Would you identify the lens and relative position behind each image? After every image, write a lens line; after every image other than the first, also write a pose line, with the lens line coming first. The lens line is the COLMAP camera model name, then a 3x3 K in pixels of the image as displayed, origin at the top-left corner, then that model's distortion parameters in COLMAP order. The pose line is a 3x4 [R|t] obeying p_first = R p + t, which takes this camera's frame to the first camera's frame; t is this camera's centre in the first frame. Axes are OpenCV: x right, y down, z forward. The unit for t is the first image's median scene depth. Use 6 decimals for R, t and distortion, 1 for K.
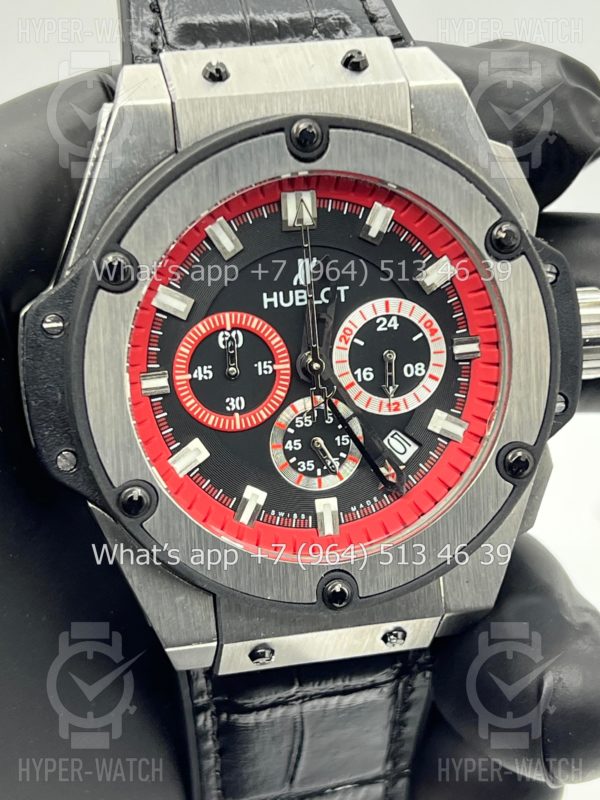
lens RADIAL K [[1864.5, 0, 299.6], [0, 1864.5, 400.8], [0, 0, 1]] dist [0.203605, 0.000000]
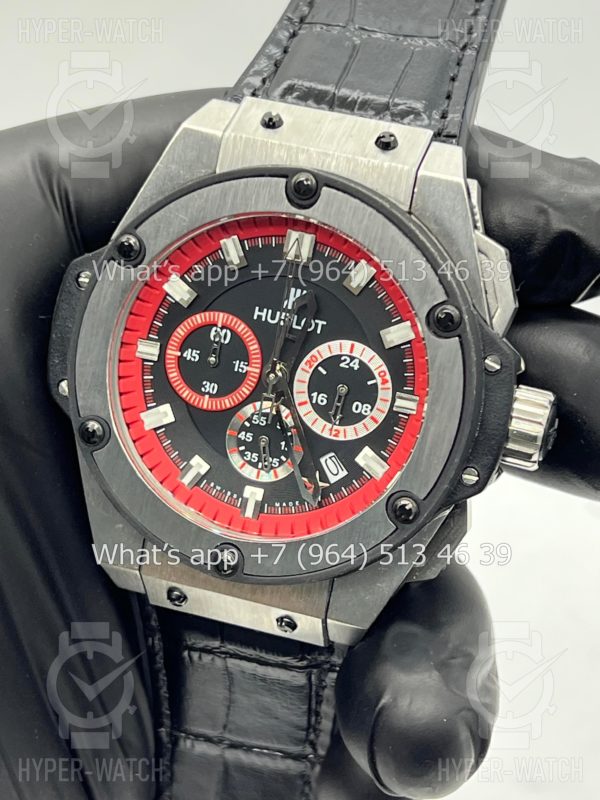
lens RADIAL K [[1864.5, 0, 297.5], [0, 1864.5, 400.5], [0, 0, 1]] dist [0.203605, 0.000000]
pose [[0.867768, 0.296579, -0.398773, 0.496647], [-0.312330, 0.949602, 0.026587, -0.040276], [0.386561, 0.101477, 0.916664, -0.082026]]
